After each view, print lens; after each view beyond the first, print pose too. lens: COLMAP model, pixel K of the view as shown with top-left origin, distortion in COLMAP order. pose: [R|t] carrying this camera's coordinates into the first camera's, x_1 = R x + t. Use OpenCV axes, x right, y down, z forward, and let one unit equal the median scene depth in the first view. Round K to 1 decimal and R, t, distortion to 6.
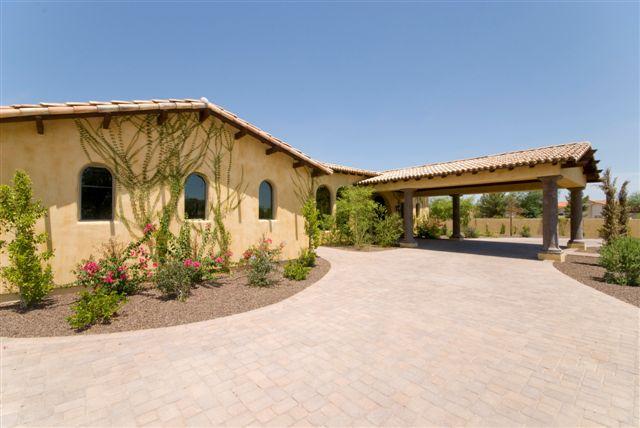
lens RADIAL K [[282.2, 0, 308.6], [0, 282.2, 214.6], [0, 0, 1]] dist [-0.001347, -0.000402]
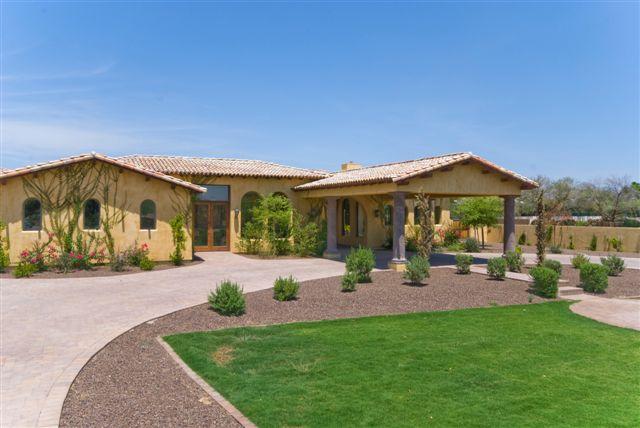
lens RADIAL K [[541.7, 0, 320.0], [0, 541.7, 214.0], [0, 0, 1]] dist [0.003672, 0.007536]
pose [[0.969042, 0.004516, -0.246854, 1.466559], [-0.002556, 0.999963, 0.008259, -0.091286], [0.246883, -0.007373, 0.969017, -1.474258]]
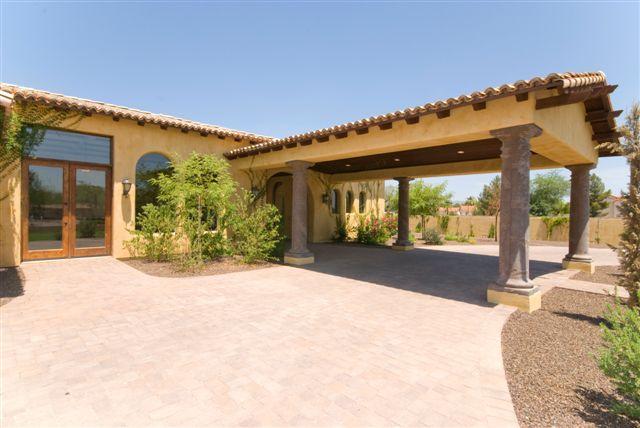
lens RADIAL K [[336.3, 0, 310.0], [0, 336.3, 214.0], [0, 0, 1]] dist [0.013519, 0.000733]
pose [[0.998349, 0.012969, 0.055963, 0.645746], [-0.013782, 0.999805, 0.014164, 0.007321], [-0.055768, -0.014912, 0.998332, 0.603435]]
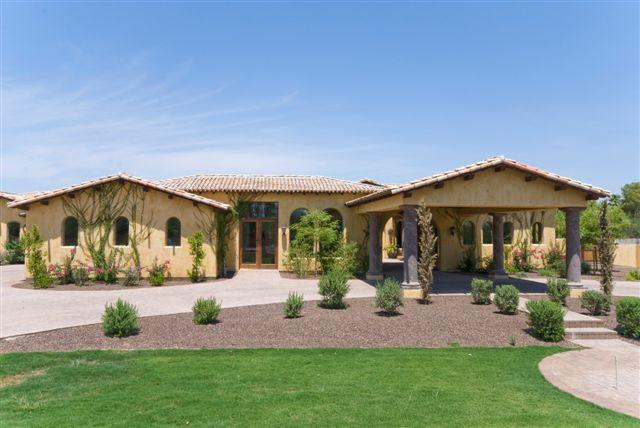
lens RADIAL K [[541.7, 0, 320.0], [0, 541.7, 214.0], [0, 0, 1]] dist [0.003672, 0.007536]
pose [[0.822575, -0.014372, -0.568476, 2.226940], [-0.000148, 0.999675, -0.025488, -0.082556], [0.568657, 0.021050, 0.822305, -0.871260]]
